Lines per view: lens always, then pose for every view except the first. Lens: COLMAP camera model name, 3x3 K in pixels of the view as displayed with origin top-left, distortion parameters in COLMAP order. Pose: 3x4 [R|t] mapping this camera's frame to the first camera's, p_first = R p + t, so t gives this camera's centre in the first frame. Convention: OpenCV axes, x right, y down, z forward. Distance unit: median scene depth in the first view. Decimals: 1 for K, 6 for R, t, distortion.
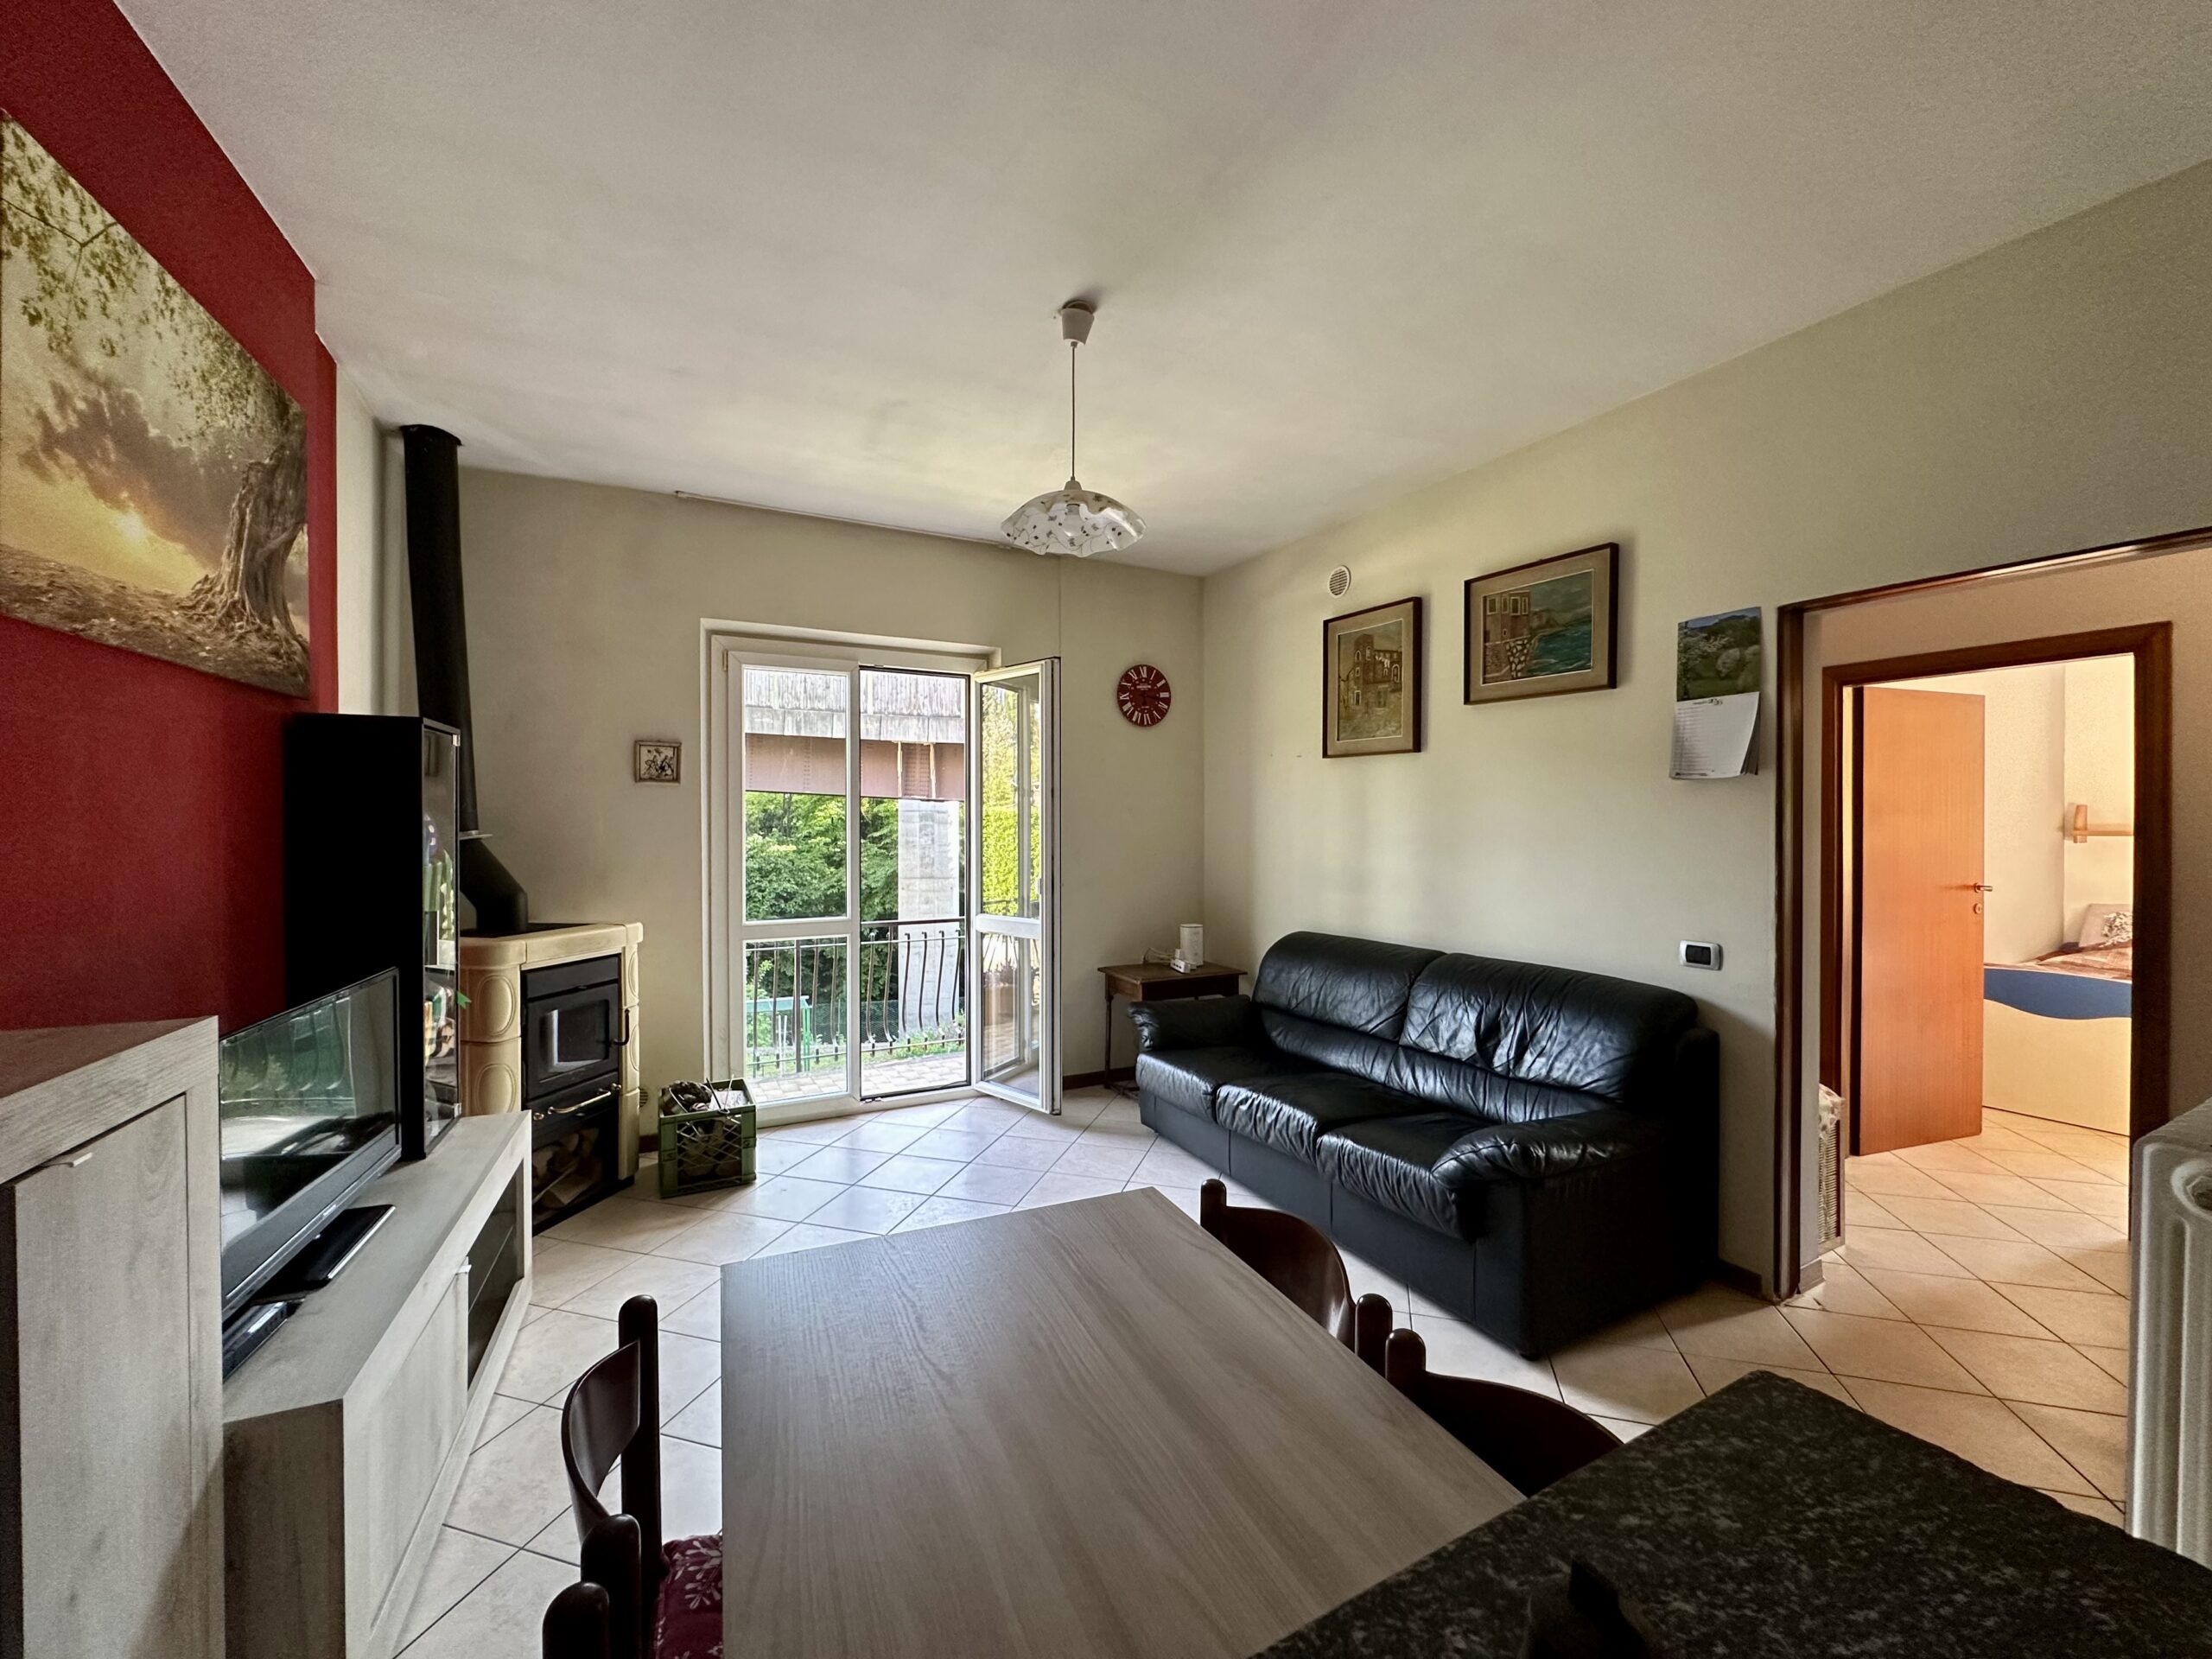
lens RADIAL K [[886.8, 0, 1105.0], [0, 886.8, 833.7], [0, 0, 1]] dist [-0.006879, 0.001807]
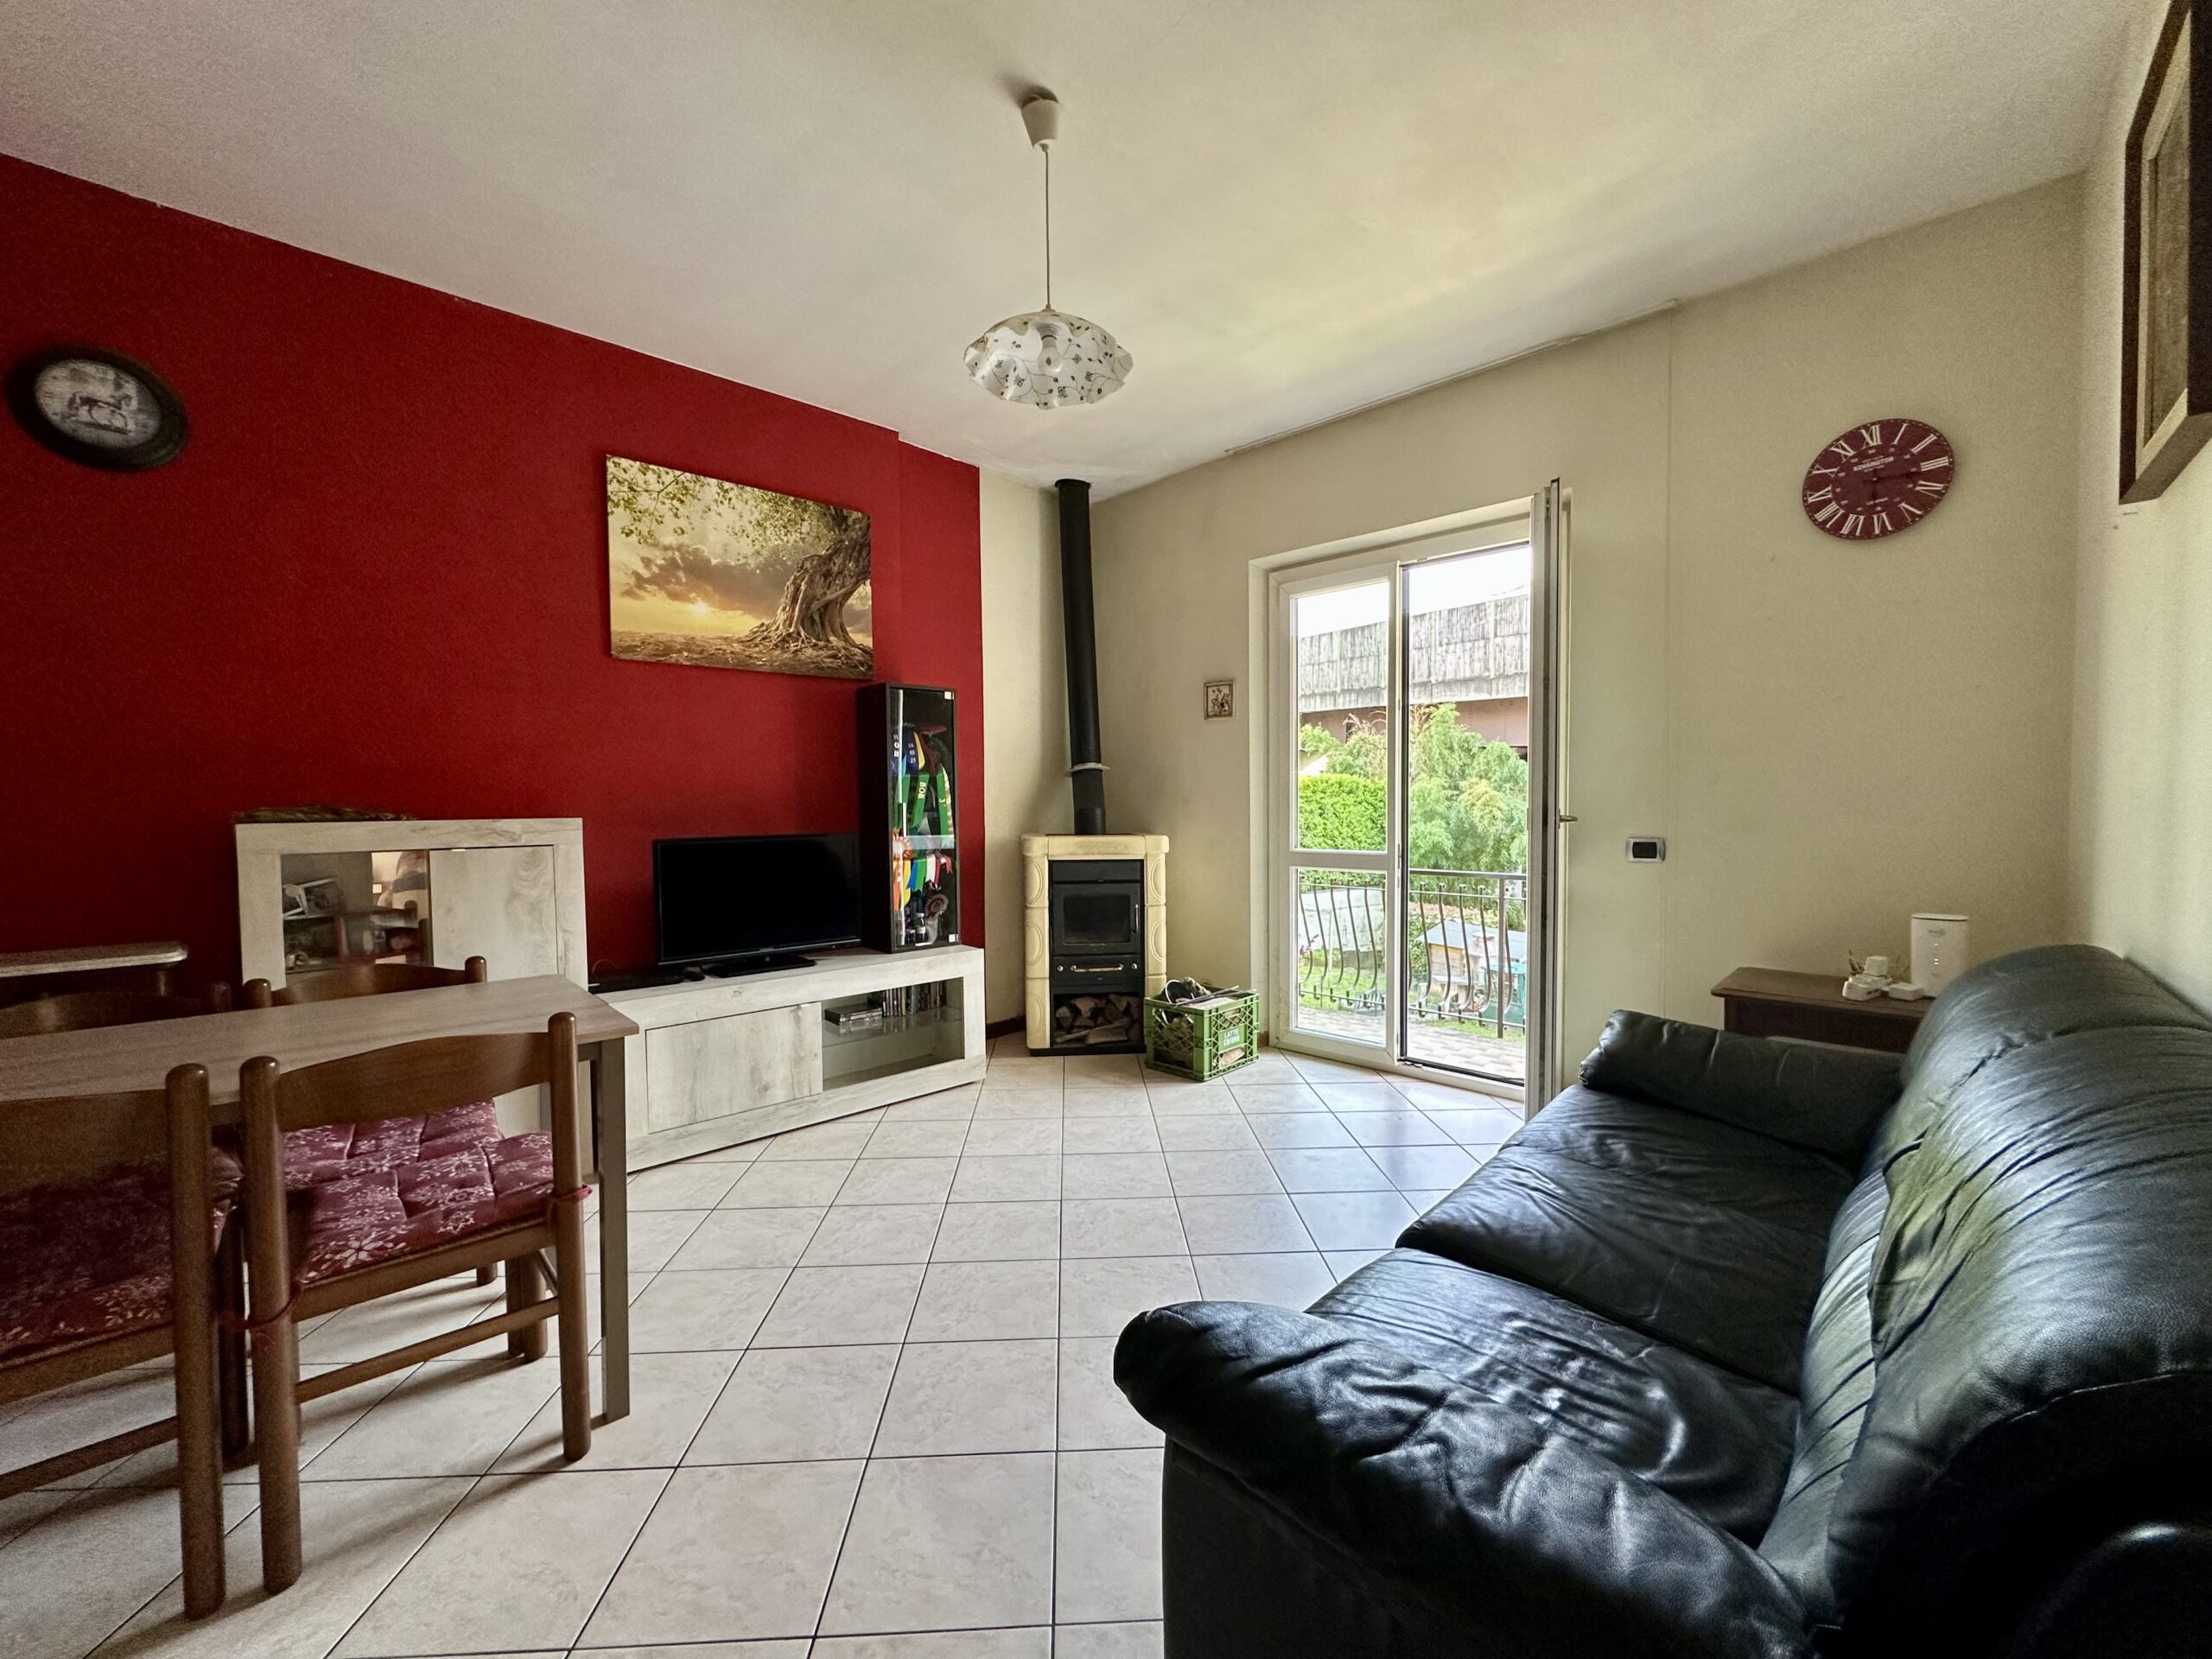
lens RADIAL K [[886.8, 0, 1108.4], [0, 886.8, 835.0], [0, 0, 1]] dist [-0.006879, 0.001807]
pose [[0.319577, 0.032321, -0.947009, 0.587714], [-0.003353, 0.999450, 0.032979, 0.060734], [0.947554, -0.007364, 0.319510, 0.560814]]
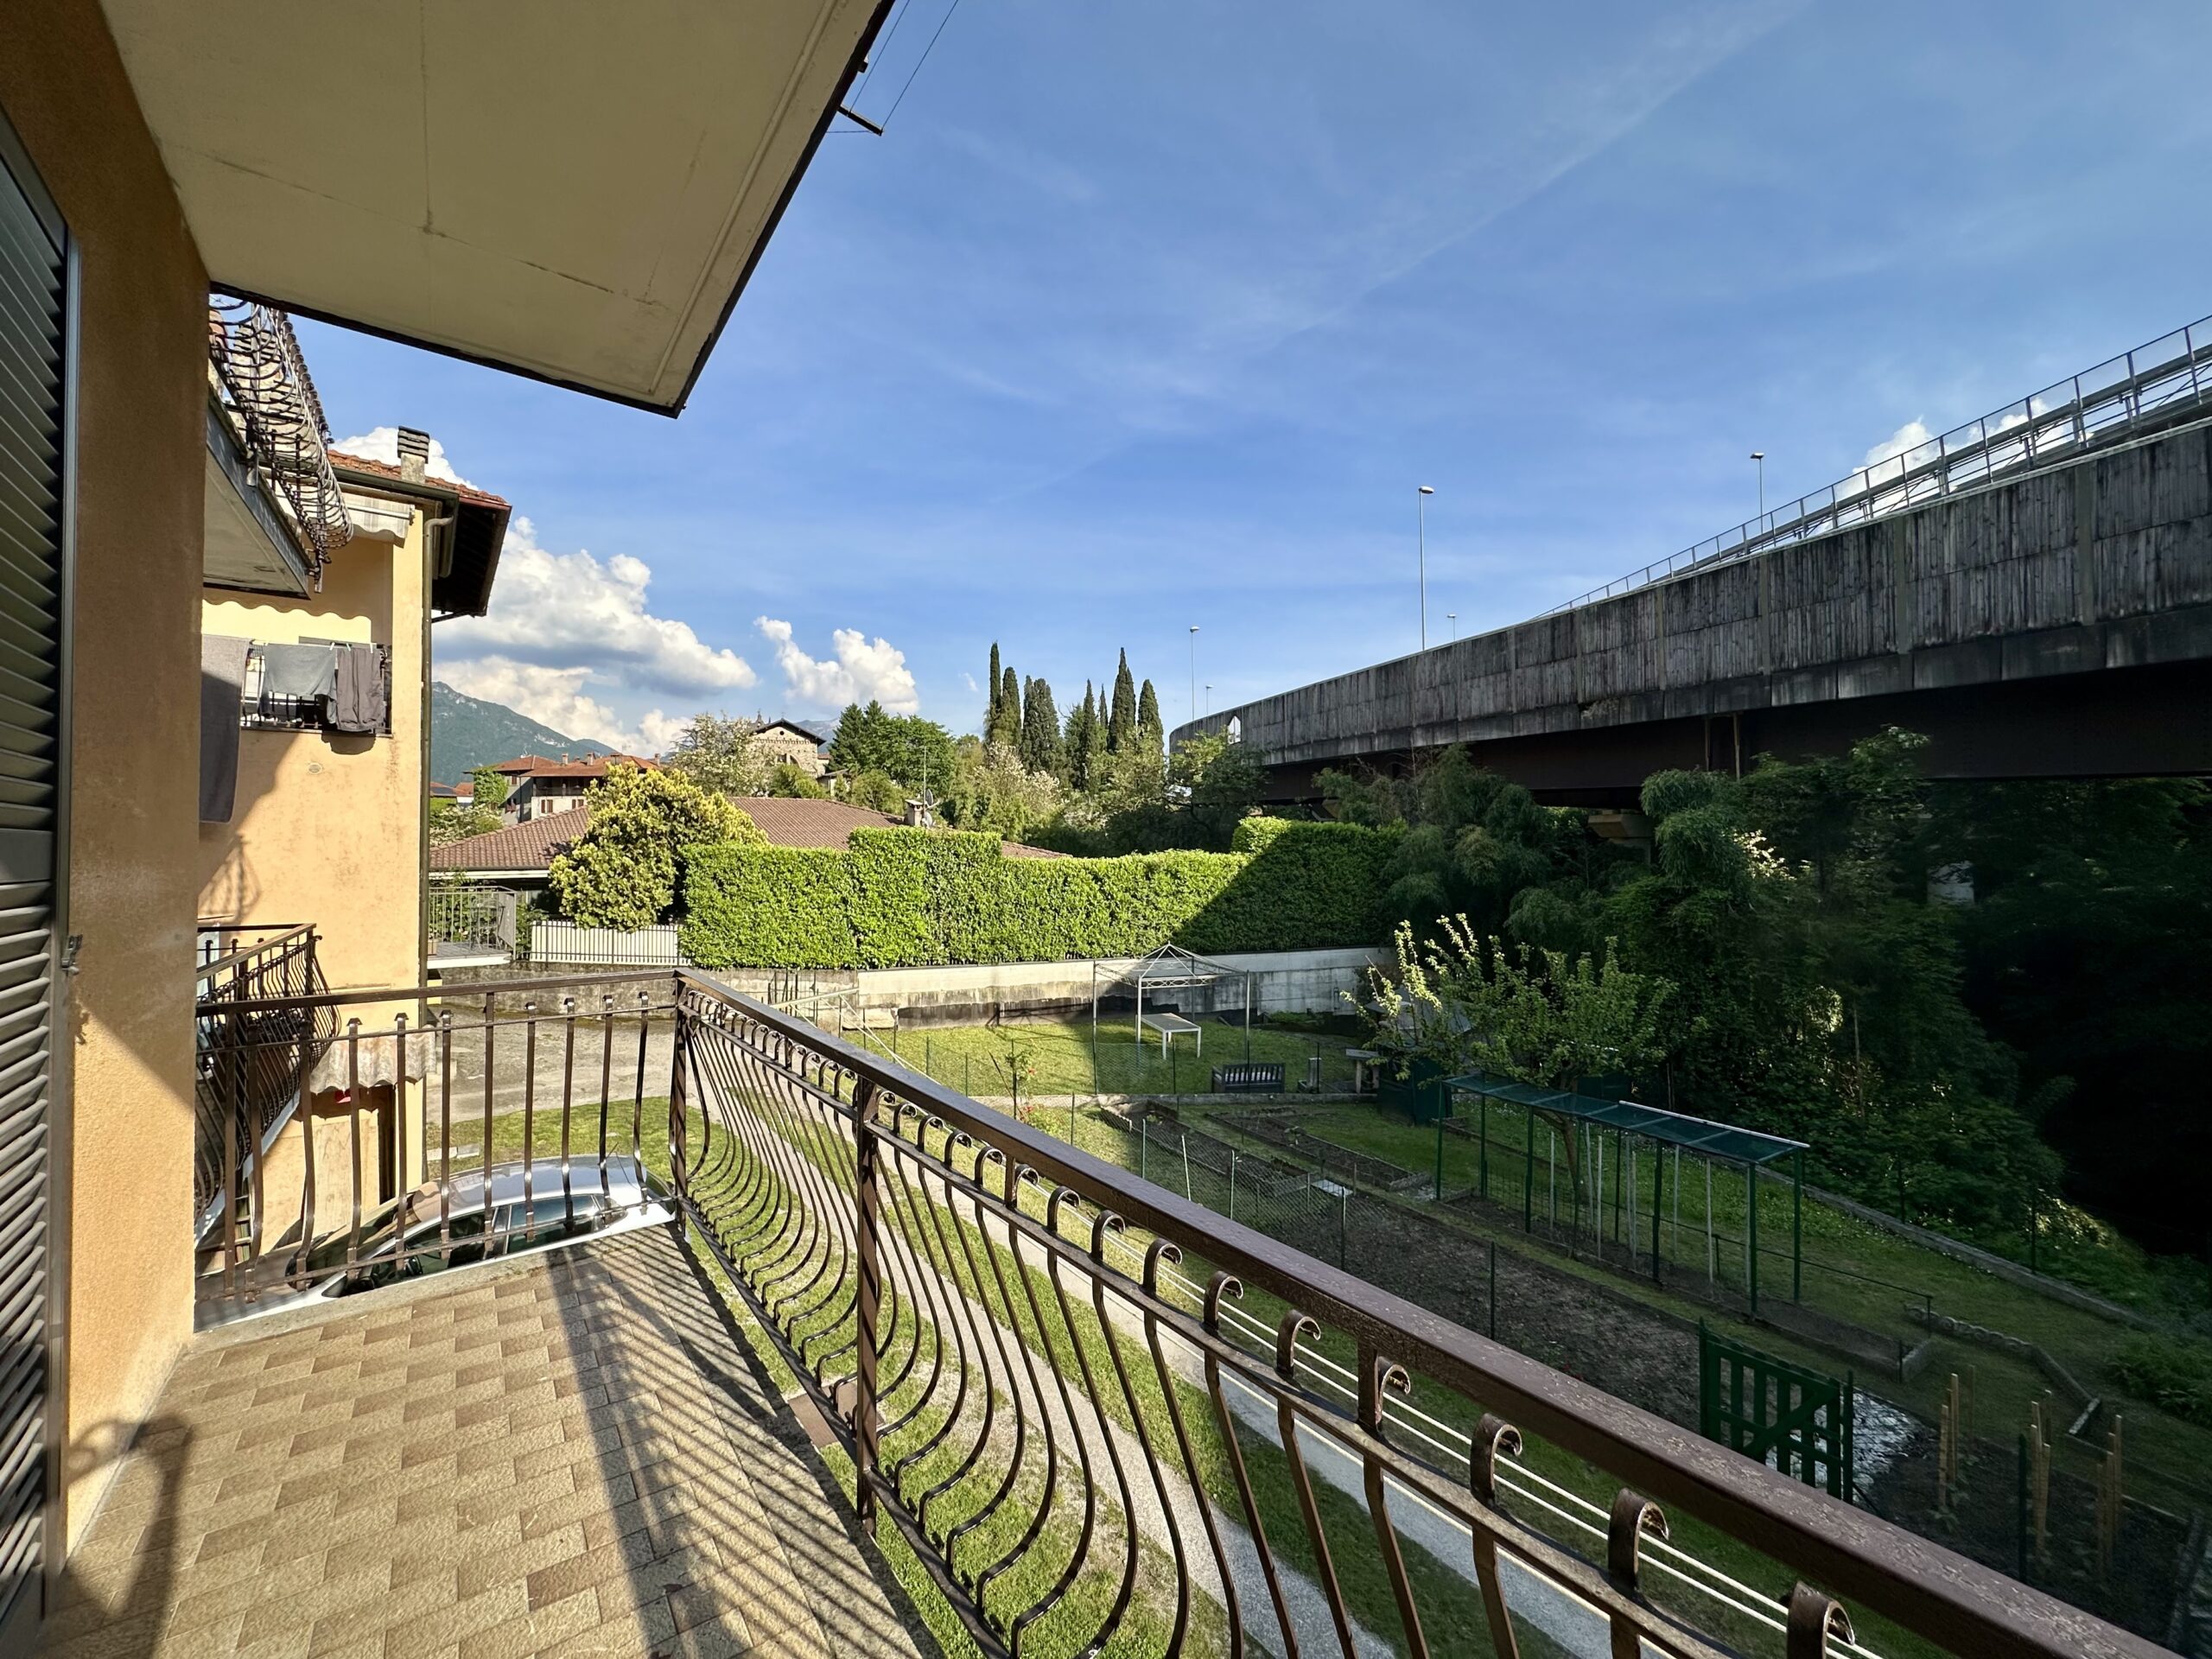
lens RADIAL K [[886.8, 0, 1101.6], [0, 886.8, 838.8], [0, 0, 1]] dist [-0.006879, 0.001807]
pose [[0.139869, -0.015650, -0.990046, 0.729967], [-0.004012, 0.999858, -0.016372, 0.038375], [0.990162, 0.006262, 0.139787, 2.359935]]
